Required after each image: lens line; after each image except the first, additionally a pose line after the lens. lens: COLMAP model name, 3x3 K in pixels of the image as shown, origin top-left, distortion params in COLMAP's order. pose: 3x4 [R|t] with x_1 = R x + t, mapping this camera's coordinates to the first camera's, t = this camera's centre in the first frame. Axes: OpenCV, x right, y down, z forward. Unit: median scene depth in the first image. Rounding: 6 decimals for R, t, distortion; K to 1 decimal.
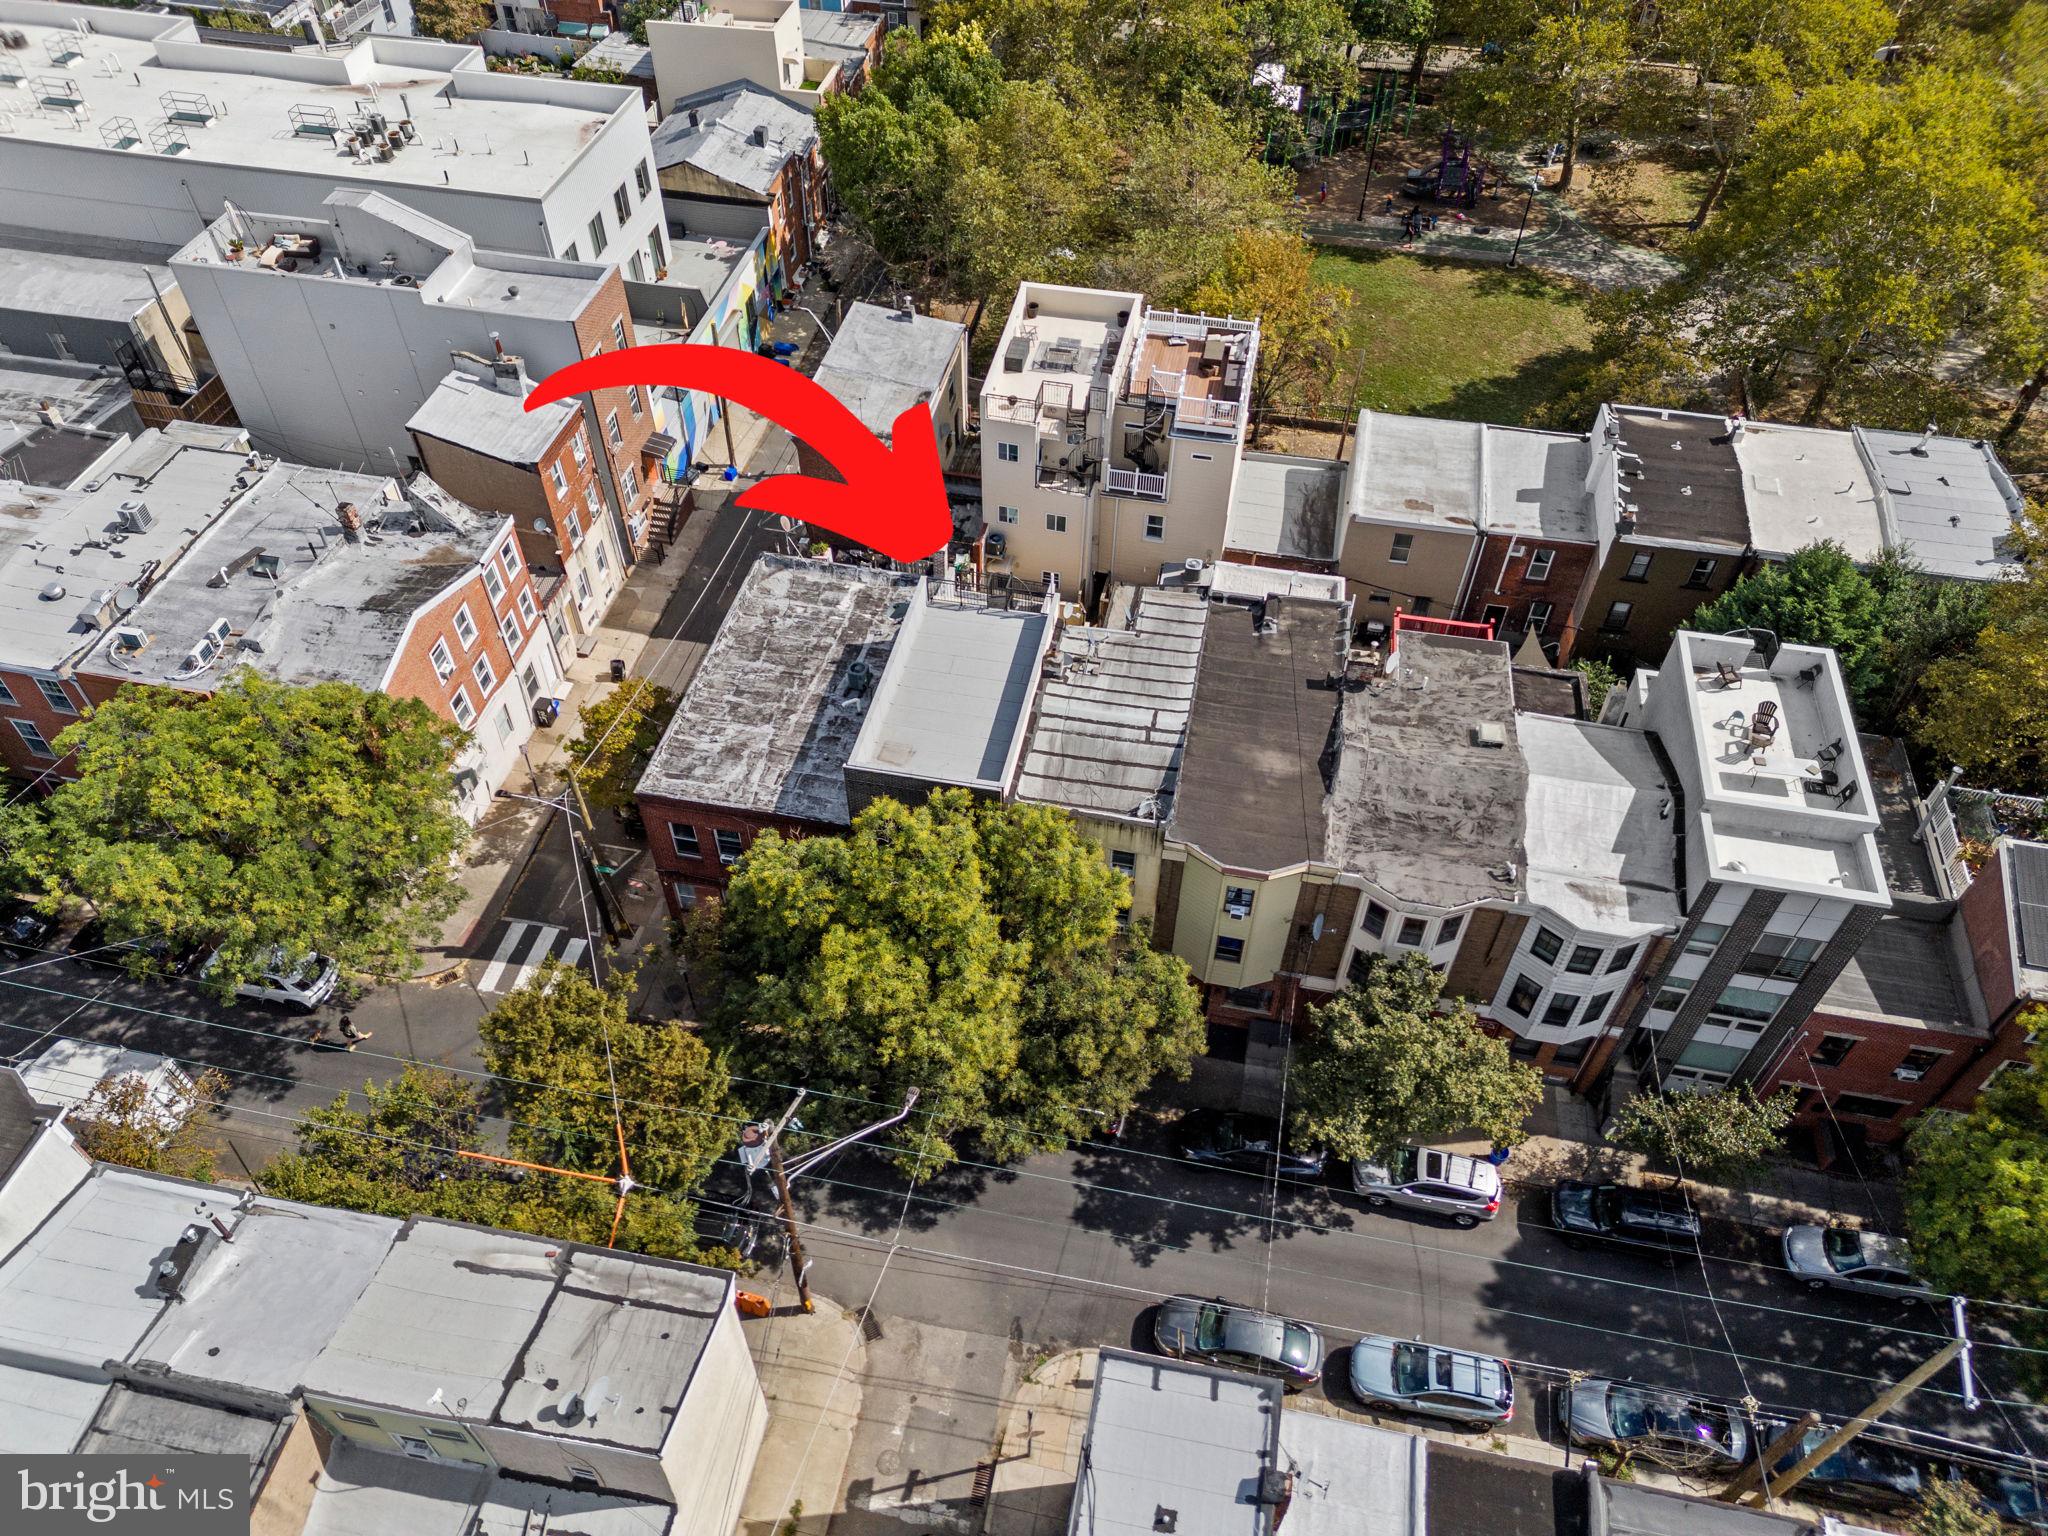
lens RADIAL K [[1450.7, 0, 1014.7], [0, 1450.7, 767.5], [0, 0, 1]] dist [0.059445, -0.046579]
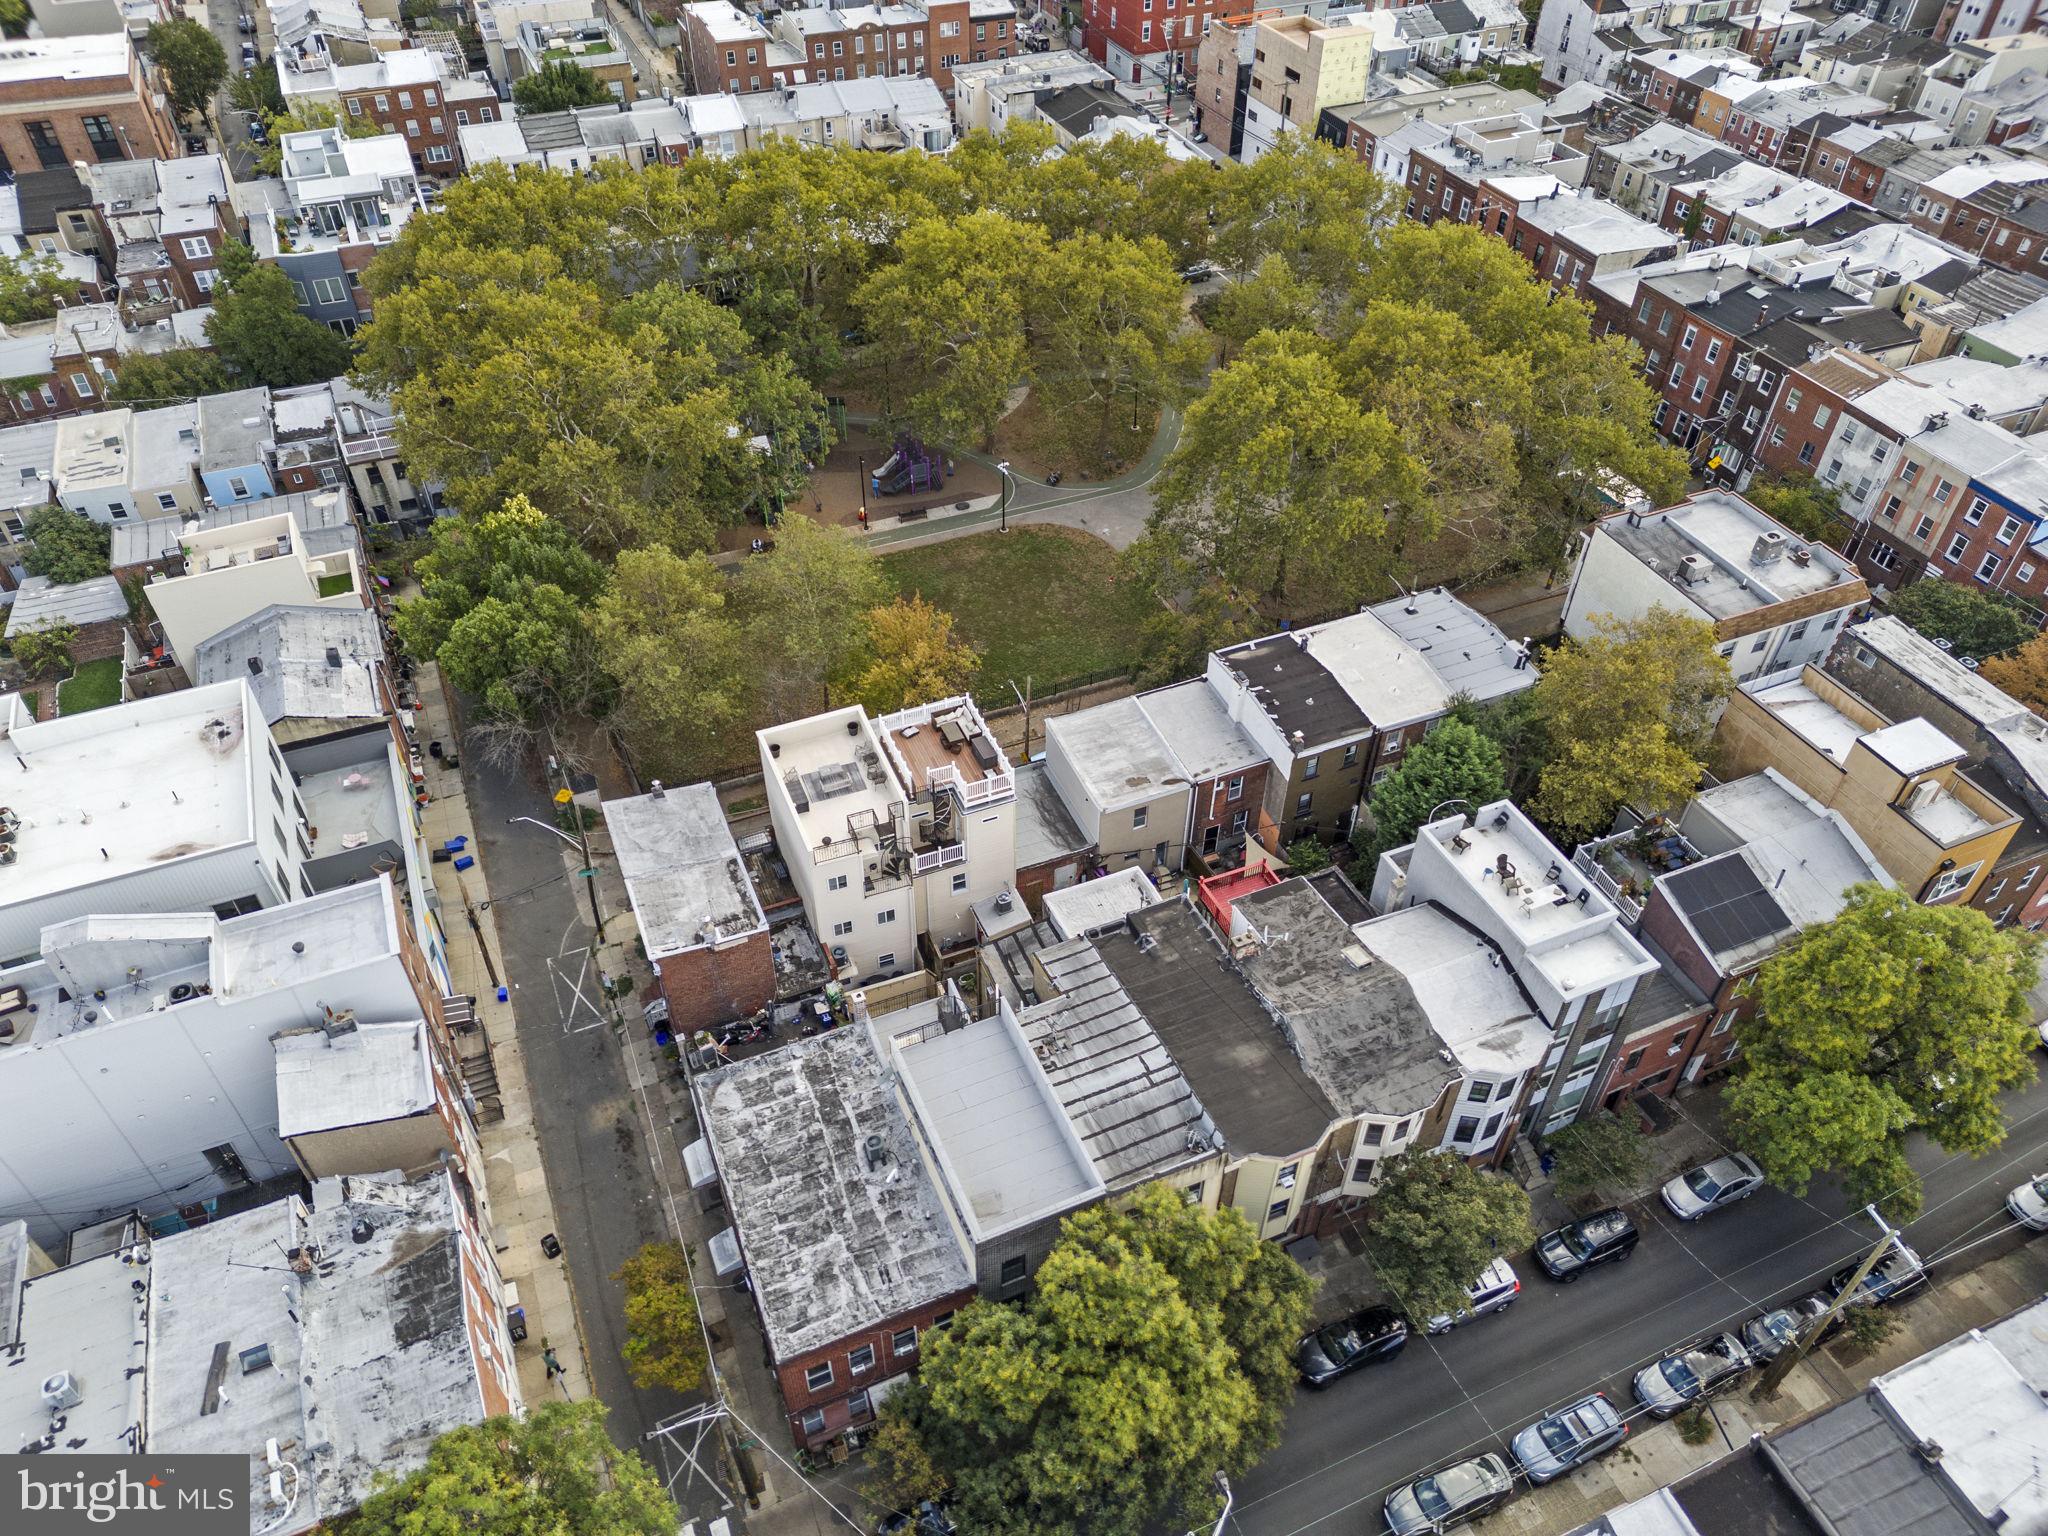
lens RADIAL K [[1450.7, 0, 1036.9], [0, 1450.7, 763.7], [0, 0, 1]] dist [0.059445, -0.046579]
pose [[0.818498, -0.380984, 0.430014, -0.345688], [0.414532, 0.909874, 0.017102, -0.274346], [-0.397774, 0.164257, 0.902660, -0.081444]]
